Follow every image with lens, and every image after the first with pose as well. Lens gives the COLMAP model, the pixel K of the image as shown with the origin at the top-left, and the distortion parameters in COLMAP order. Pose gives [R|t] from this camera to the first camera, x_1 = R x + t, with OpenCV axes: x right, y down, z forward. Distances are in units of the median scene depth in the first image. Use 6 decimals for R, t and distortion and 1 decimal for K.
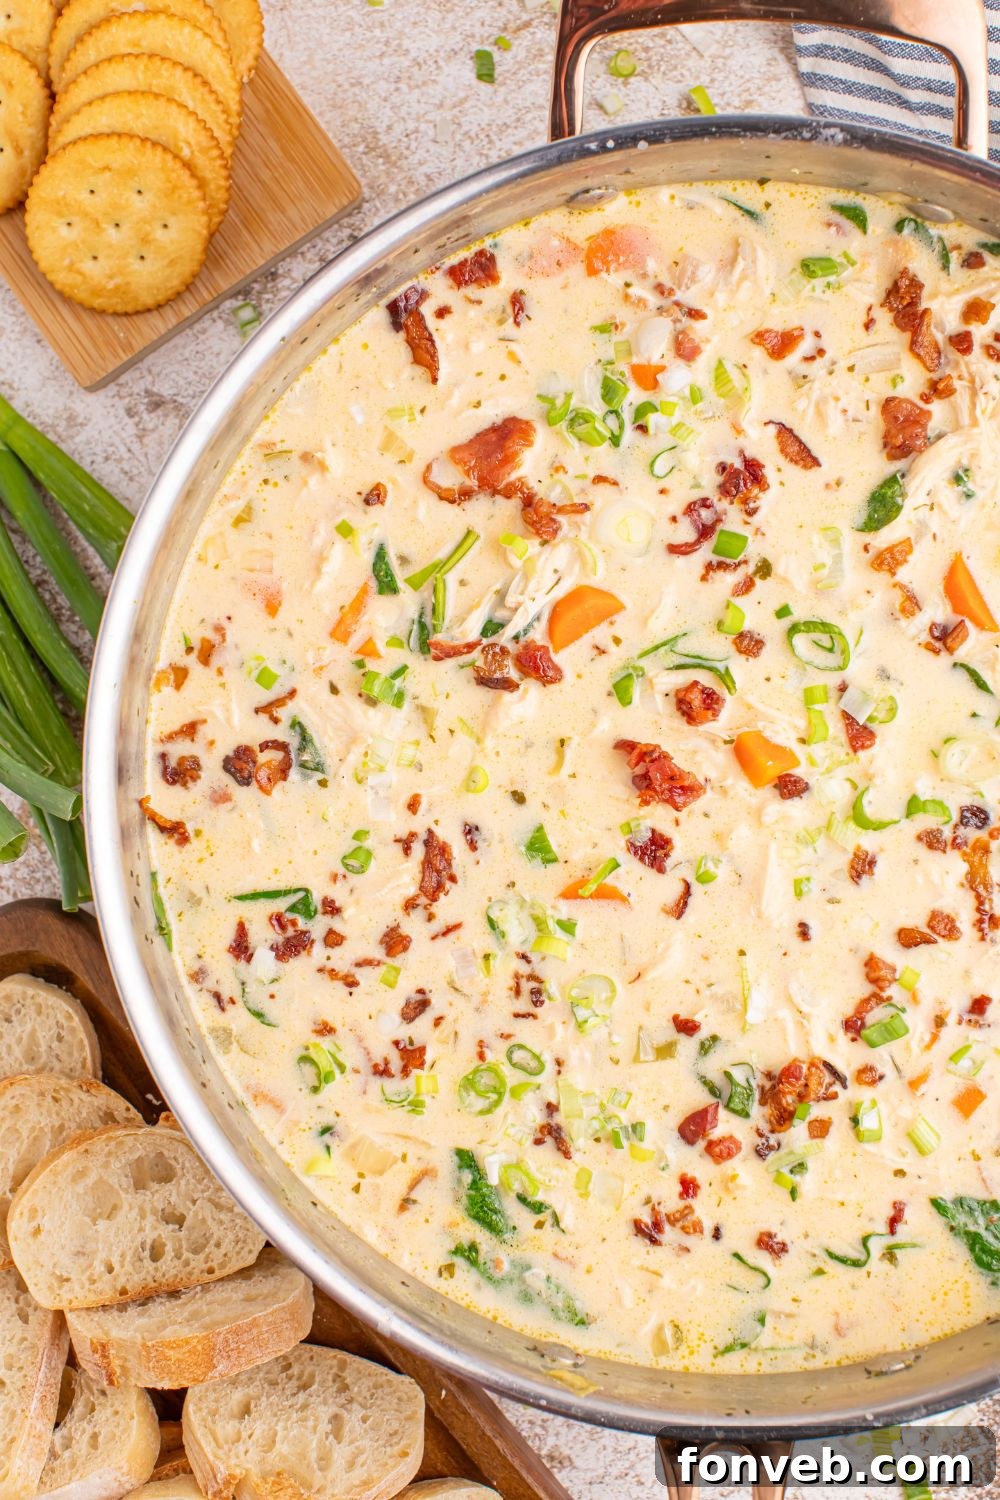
lens RADIAL K [[2370.1, 0, 500.0], [0, 2370.1, 750.0], [0, 0, 1]] dist [-0.243448, 0.142702]
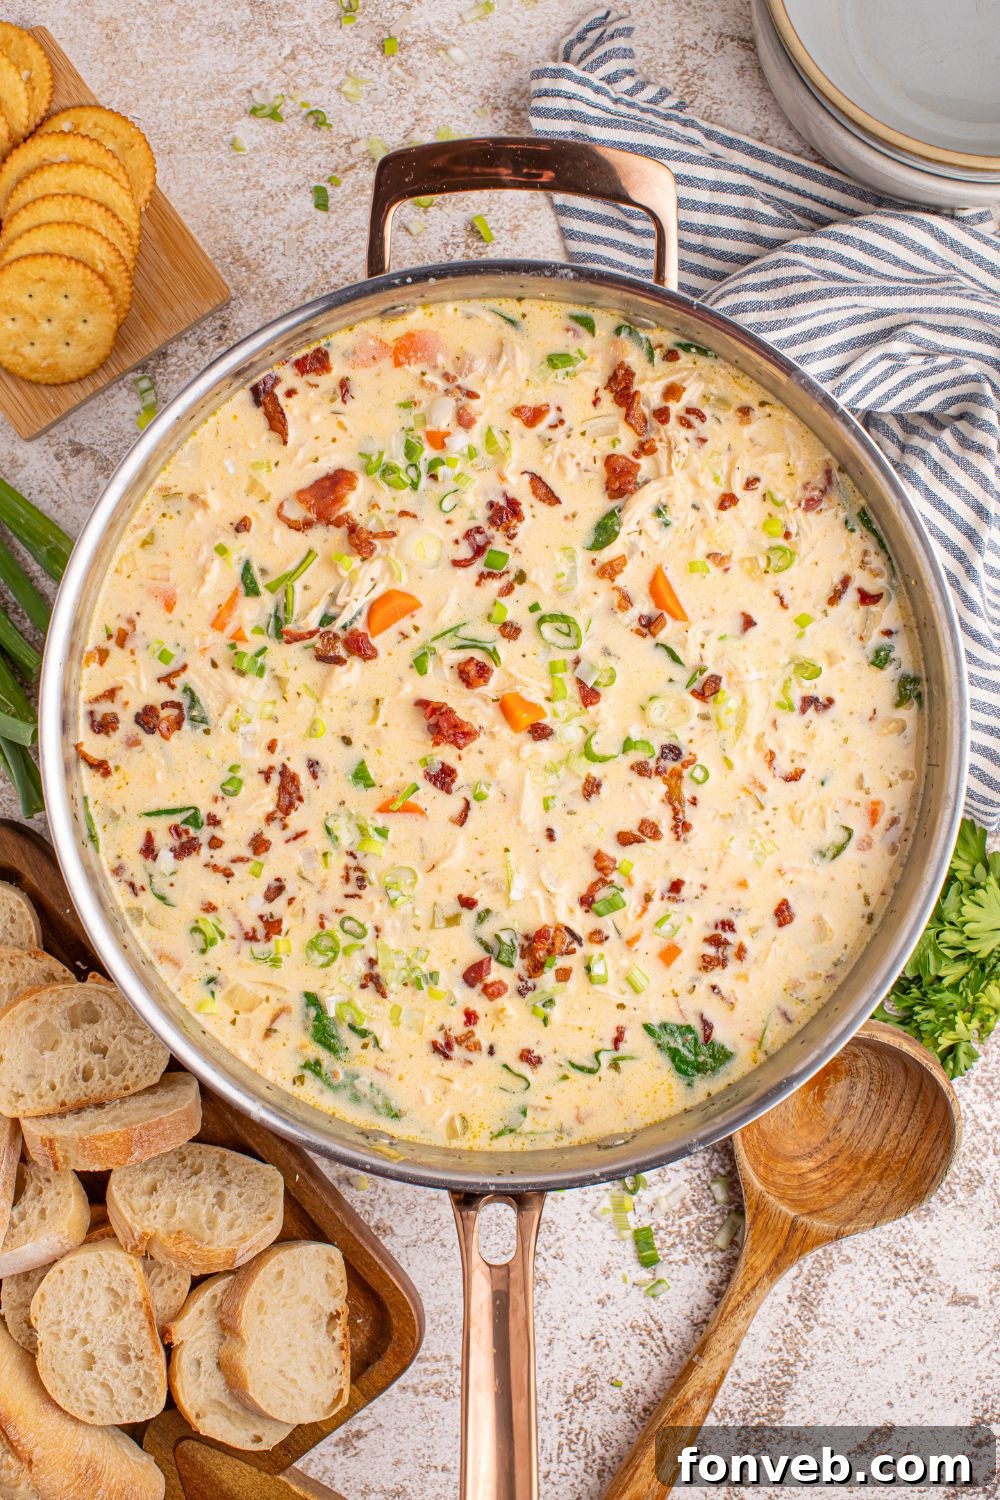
lens RADIAL K [[2152.4, 0, 500.0], [0, 2152.4, 750.0], [0, 0, 1]] dist [-0.188435, 0.135542]
pose [[0.997261, -0.007420, 0.073584, 0.004539], [0.005635, 0.999685, 0.024442, -0.005150], [-0.073742, -0.023960, 0.996989, -0.278478]]
